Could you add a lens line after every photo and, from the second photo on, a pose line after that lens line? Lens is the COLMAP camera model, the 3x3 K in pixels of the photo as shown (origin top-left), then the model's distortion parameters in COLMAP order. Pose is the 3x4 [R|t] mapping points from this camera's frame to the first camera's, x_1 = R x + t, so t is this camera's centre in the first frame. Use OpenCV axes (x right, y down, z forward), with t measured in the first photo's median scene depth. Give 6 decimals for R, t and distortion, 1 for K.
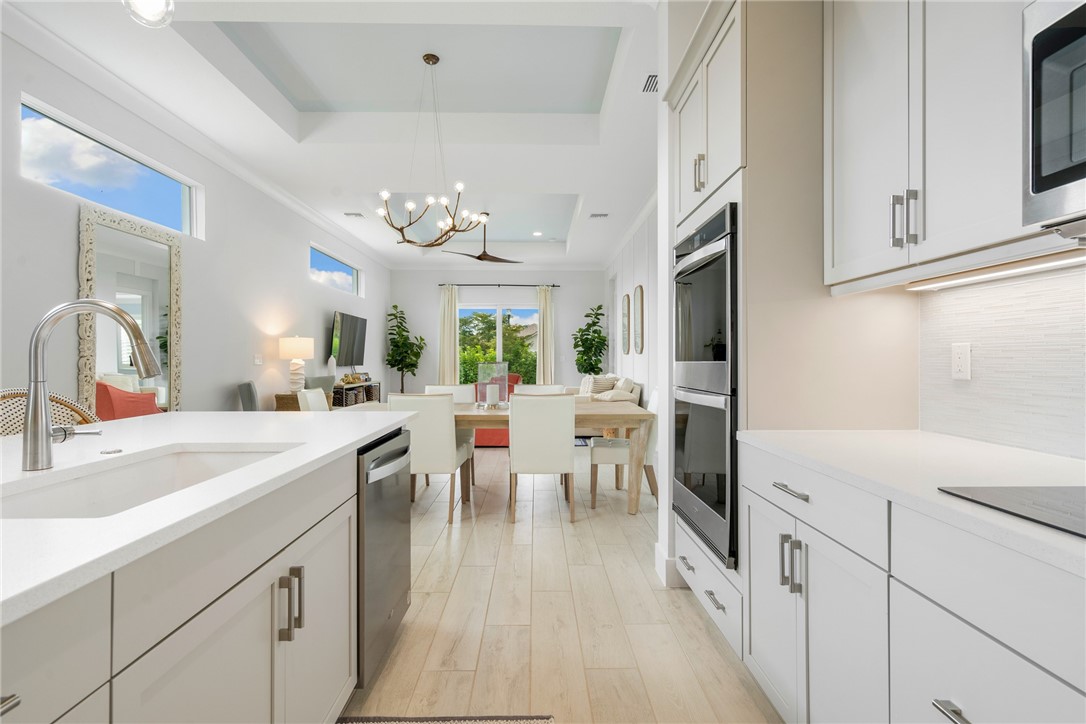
lens RADIAL K [[527.2, 0, 541.4], [0, 527.2, 355.5], [0, 0, 1]] dist [-0.000452, 0.000337]
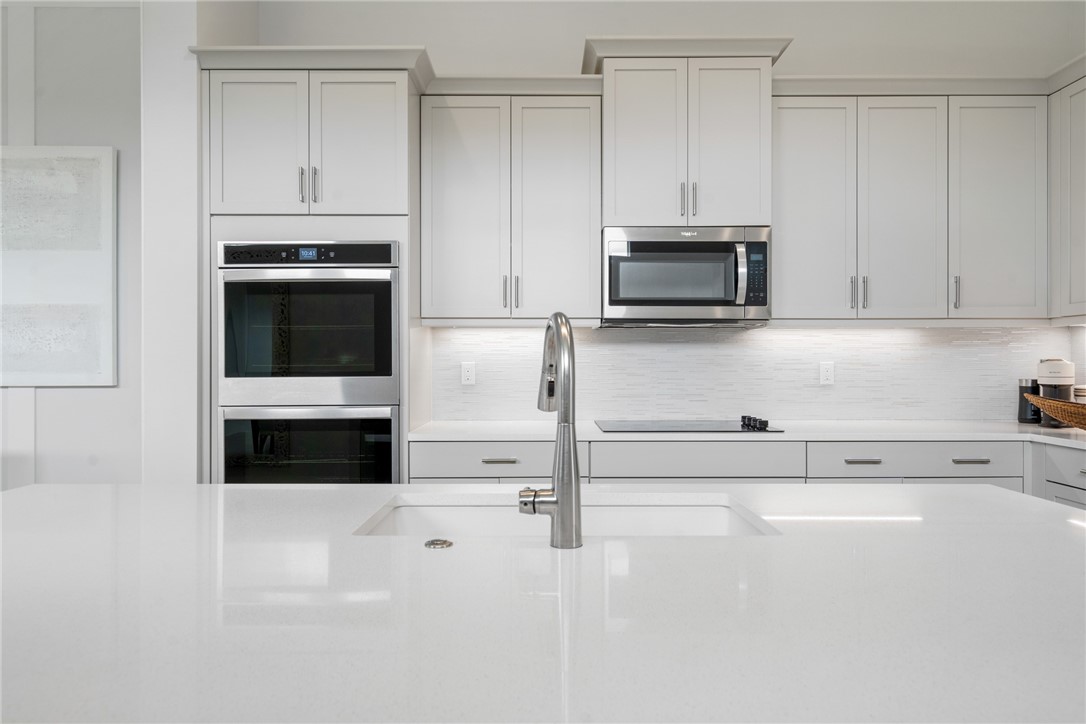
lens RADIAL K [[724.6, 0, 543.0], [0, 724.6, 362.0], [0, 0, 1]] dist [0.002311, 0.001785]
pose [[0.009860, -0.001648, 0.999950, -0.274774], [-0.005399, 0.999984, 0.001702, -0.005544], [-0.999937, -0.005416, 0.009851, 0.144880]]
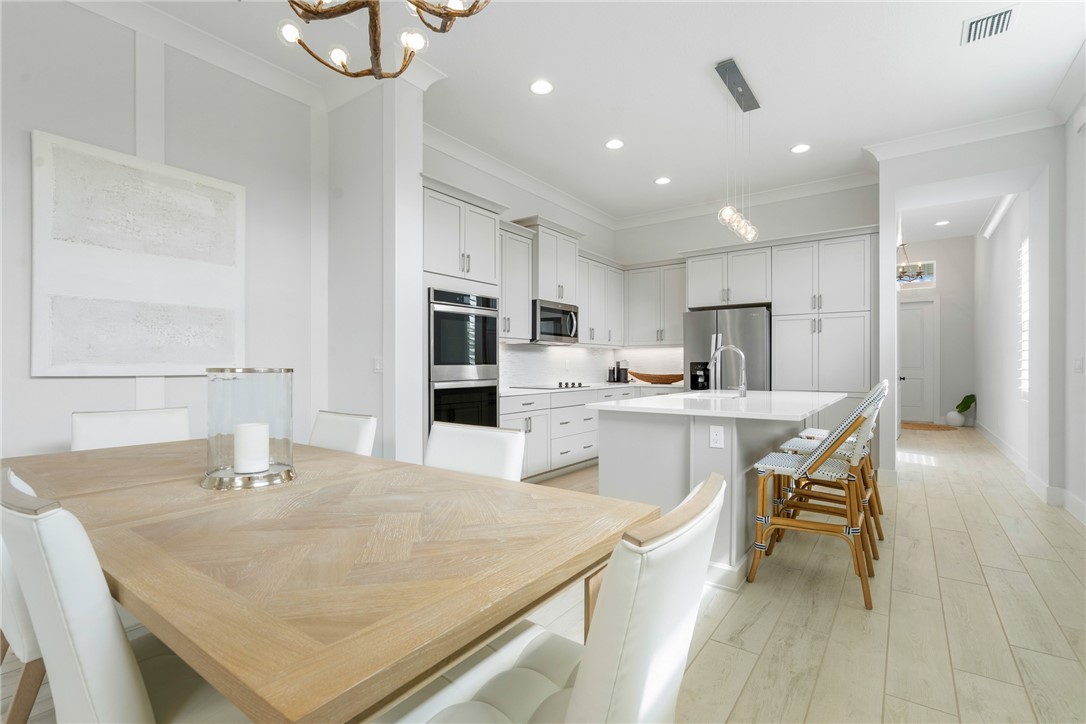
lens RADIAL K [[497.1, 0, 546.8], [0, 497.1, 365.0], [0, 0, 1]] dist [-0.002627, 0.000418]
pose [[-0.804544, 0.001096, 0.593891, -0.252715], [-0.003075, 0.999977, -0.006012, 0.005535], [-0.593884, -0.006663, -0.804523, 0.587260]]
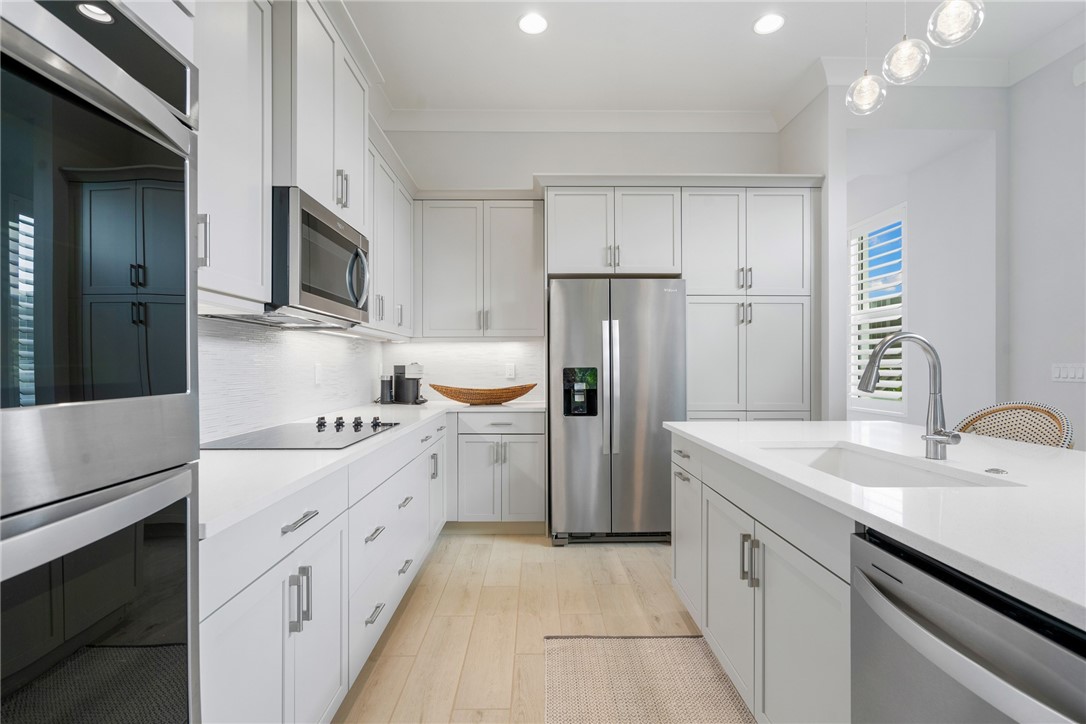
lens RADIAL K [[513.5, 0, 543.0], [0, 513.5, 362.0], [0, 0, 1]] dist [-0.001130, 0.000404]
pose [[-0.999993, 0.002112, -0.003014, 0.007476], [0.002150, 0.999916, -0.012757, -0.002315], [0.002987, -0.012764, -0.999914, 0.325059]]
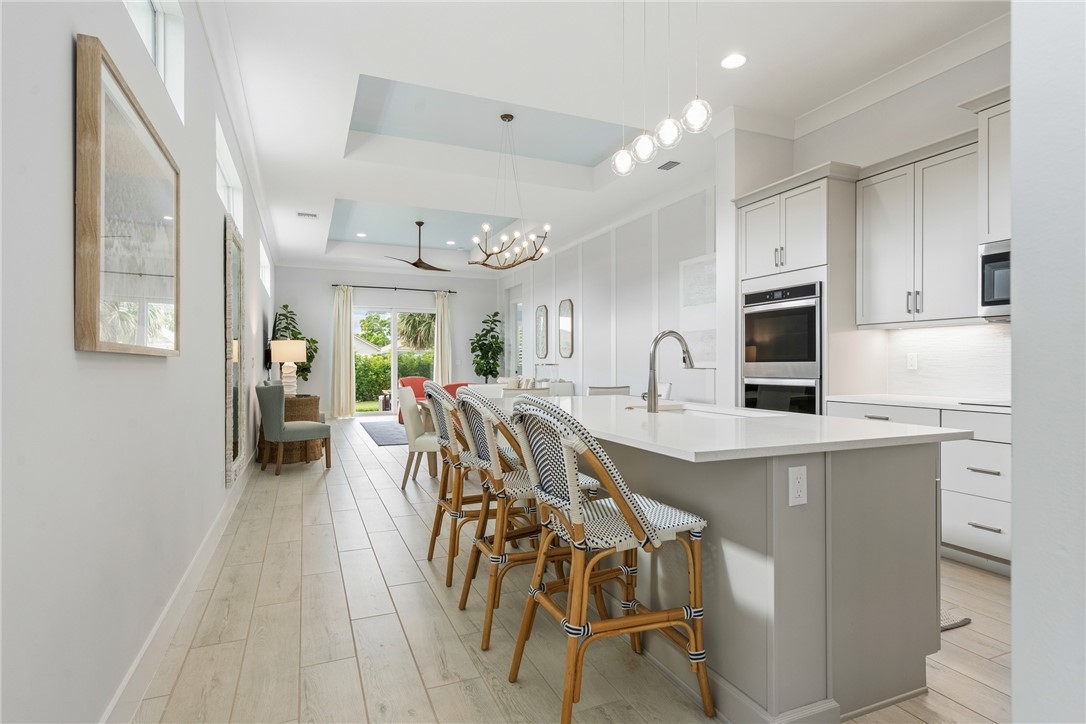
lens RADIAL K [[563.7, 0, 544.2], [0, 563.7, 365.5], [0, 0, 1]] dist [0.001100, 0.001203]
pose [[0.923649, -0.002288, 0.383233, -0.307733], [-0.001575, 0.999951, 0.009768, 0.001435], [-0.383237, -0.009626, 0.923600, -0.122208]]
